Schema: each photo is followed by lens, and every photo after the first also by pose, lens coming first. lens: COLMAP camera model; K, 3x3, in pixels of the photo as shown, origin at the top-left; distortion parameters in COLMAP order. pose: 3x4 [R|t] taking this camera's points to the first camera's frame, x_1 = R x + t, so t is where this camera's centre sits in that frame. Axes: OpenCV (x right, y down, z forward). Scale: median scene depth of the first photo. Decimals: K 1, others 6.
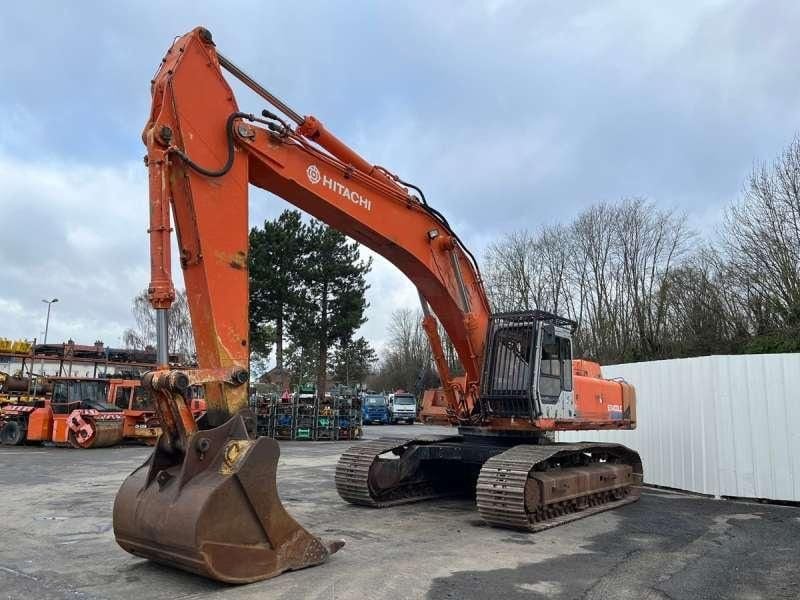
lens RADIAL K [[608.6, 0, 403.3], [0, 608.6, 301.5], [0, 0, 1]] dist [0.054942, -0.066505]
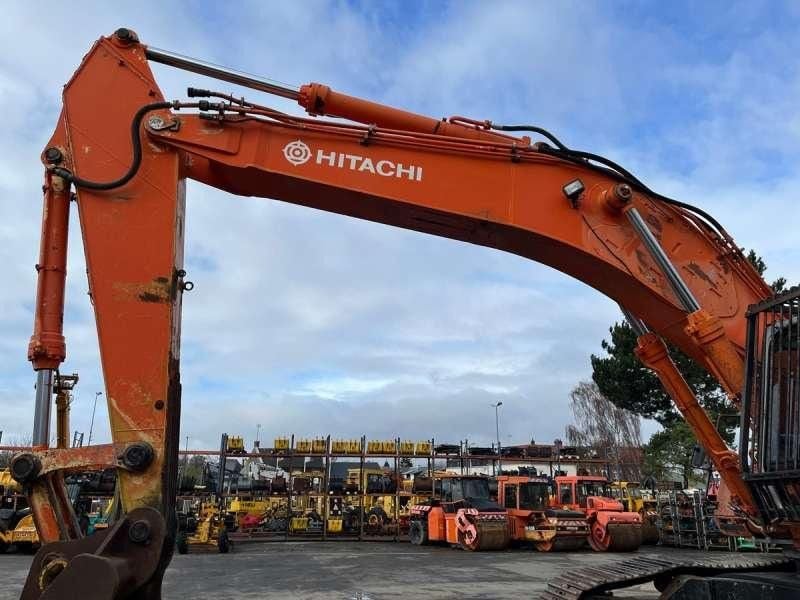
lens RADIAL K [[608.6, 0, 400.1], [0, 608.6, 295.9], [0, 0, 1]] dist [0.054942, -0.066505]
pose [[0.727819, -0.230803, -0.645763, 0.269333], [0.124617, 0.970497, -0.206415, 0.082897], [0.674352, 0.069759, 0.735107, 0.449106]]
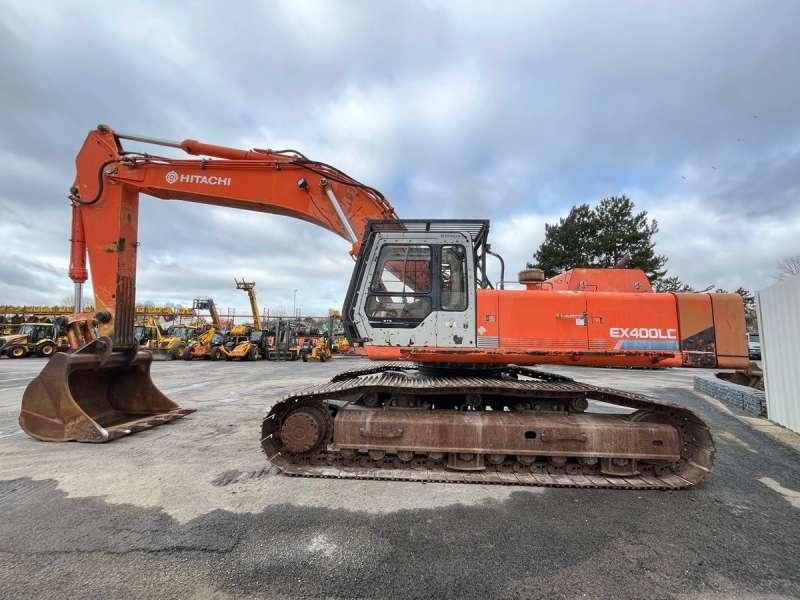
lens RADIAL K [[324.3, 0, 398.7], [0, 324.3, 299.1], [0, 0, 1]] dist [-0.005551, -0.000493]
pose [[0.577272, -0.115422, -0.808353, 0.585778], [0.138938, 0.989408, -0.042053, 0.145479], [0.804645, -0.088035, 0.587194, 0.740451]]
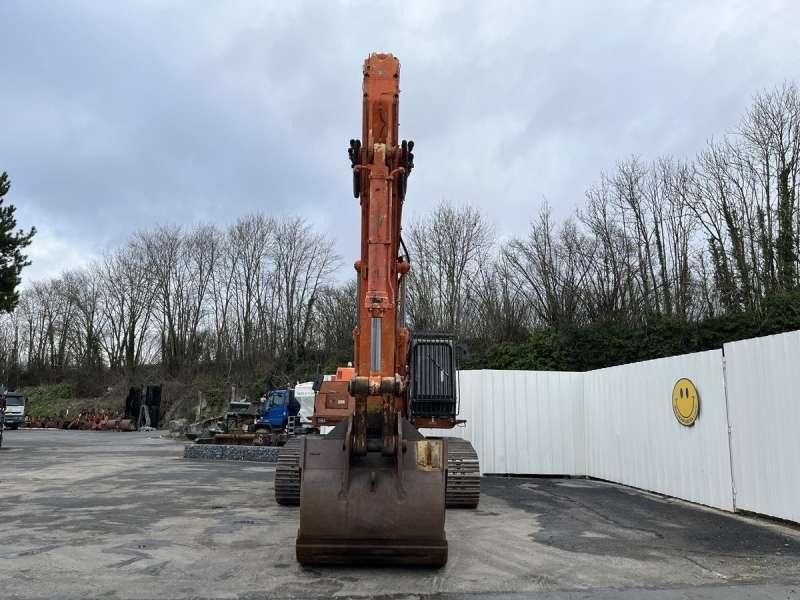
lens RADIAL K [[608.6, 0, 404.4], [0, 608.6, 301.8], [0, 0, 1]] dist [0.054942, -0.066505]
pose [[0.765169, 0.109686, 0.634417, -0.645366], [-0.110168, 0.993154, -0.038836, 0.010928], [-0.634334, -0.040176, 0.772014, 0.098277]]
